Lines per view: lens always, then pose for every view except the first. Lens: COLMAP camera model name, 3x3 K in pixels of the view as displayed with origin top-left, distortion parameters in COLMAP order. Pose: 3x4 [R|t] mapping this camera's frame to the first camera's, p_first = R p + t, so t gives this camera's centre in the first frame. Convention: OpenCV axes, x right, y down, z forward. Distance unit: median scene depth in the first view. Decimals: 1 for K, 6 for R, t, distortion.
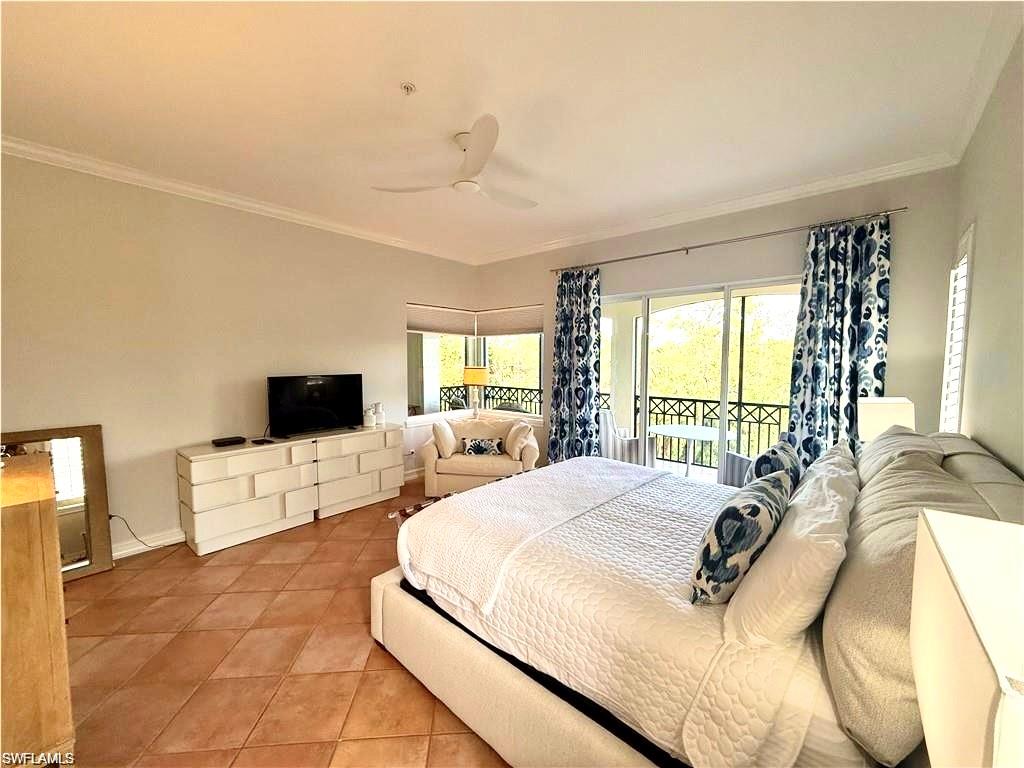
lens RADIAL K [[406.7, 0, 512.0], [0, 406.7, 384.0], [0, 0, 1]] dist [-0.000106, -0.000413]
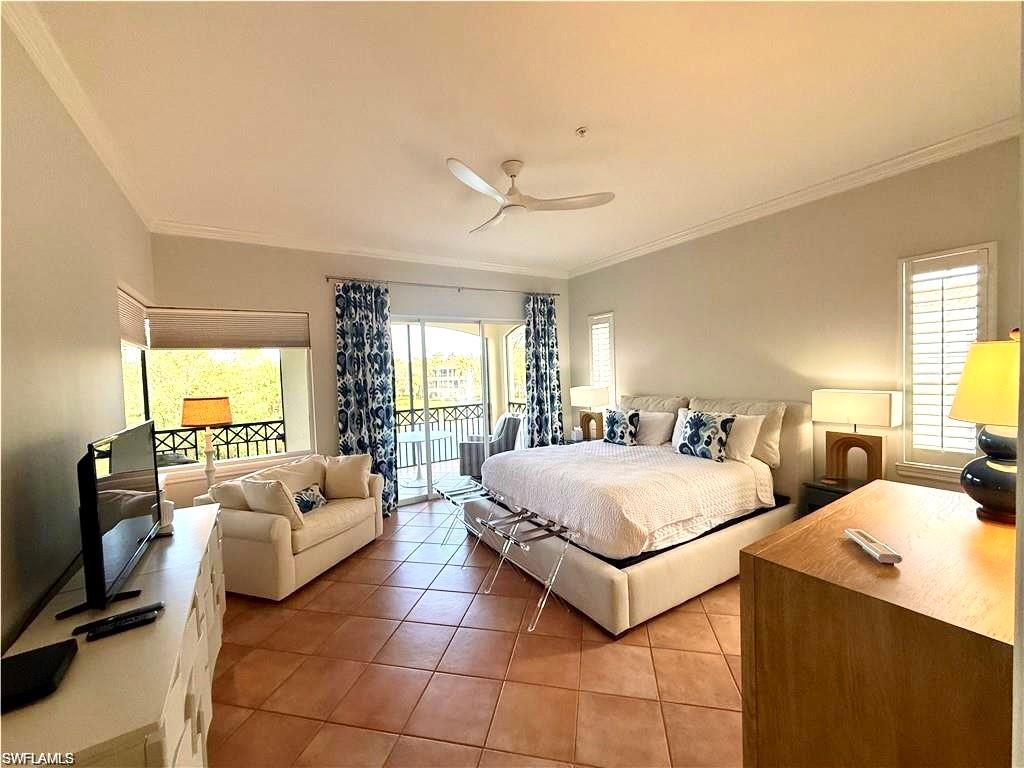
lens RADIAL K [[406.7, 0, 512.0], [0, 406.7, 384.0], [0, 0, 1]] dist [-0.000106, -0.000413]
pose [[0.287276, -0.049376, 0.956574, -0.655230], [0.095527, 0.995168, 0.022680, -0.035981], [-0.953072, 0.084863, 0.290605, 0.419198]]
